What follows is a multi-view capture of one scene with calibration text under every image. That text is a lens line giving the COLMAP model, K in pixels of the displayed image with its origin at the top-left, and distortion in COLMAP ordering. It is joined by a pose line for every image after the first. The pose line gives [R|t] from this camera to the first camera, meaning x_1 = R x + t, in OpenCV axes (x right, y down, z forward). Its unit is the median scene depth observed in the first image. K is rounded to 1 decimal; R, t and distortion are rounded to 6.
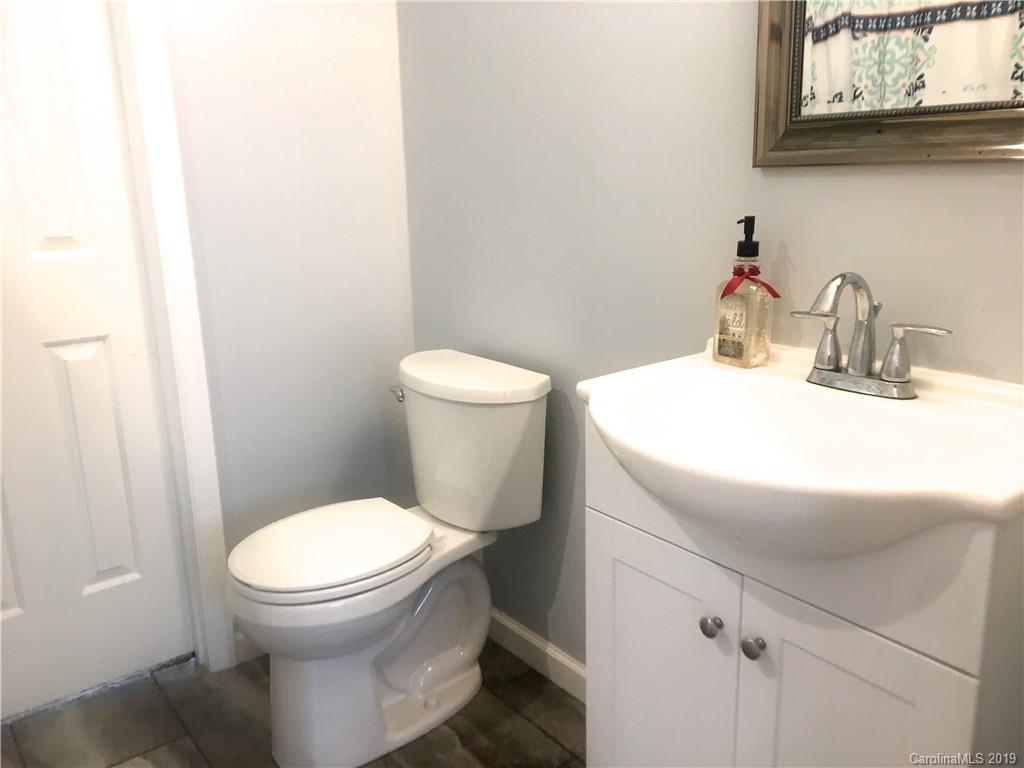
lens RADIAL K [[866.5, 0, 513.7], [0, 866.5, 387.5], [0, 0, 1]] dist [0.079215, -0.045715]
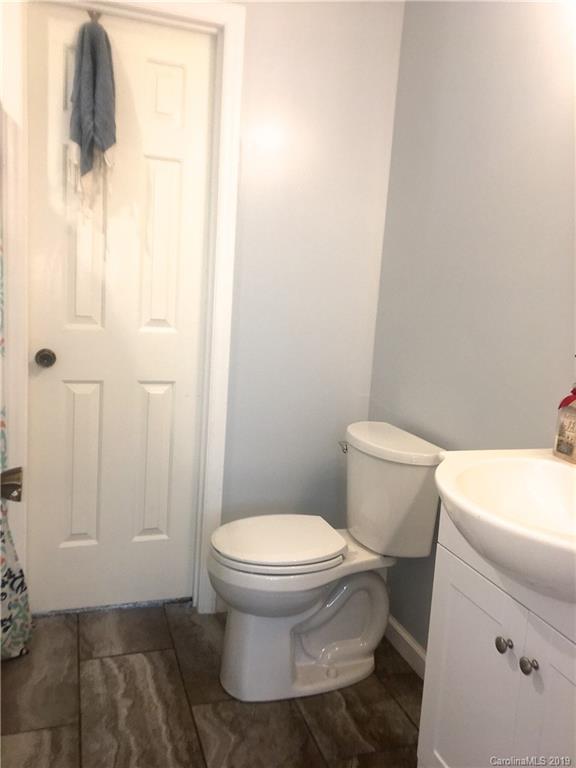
lens RADIAL K [[649.9, 0, 287.6], [0, 649.9, 384.5], [0, 0, 1]] dist [0.079215, -0.045715]
pose [[0.941911, 0.134265, -0.307858, 0.102208], [-0.167472, 0.982293, -0.083987, 0.011934], [0.291130, 0.130666, 0.947718, -0.070595]]
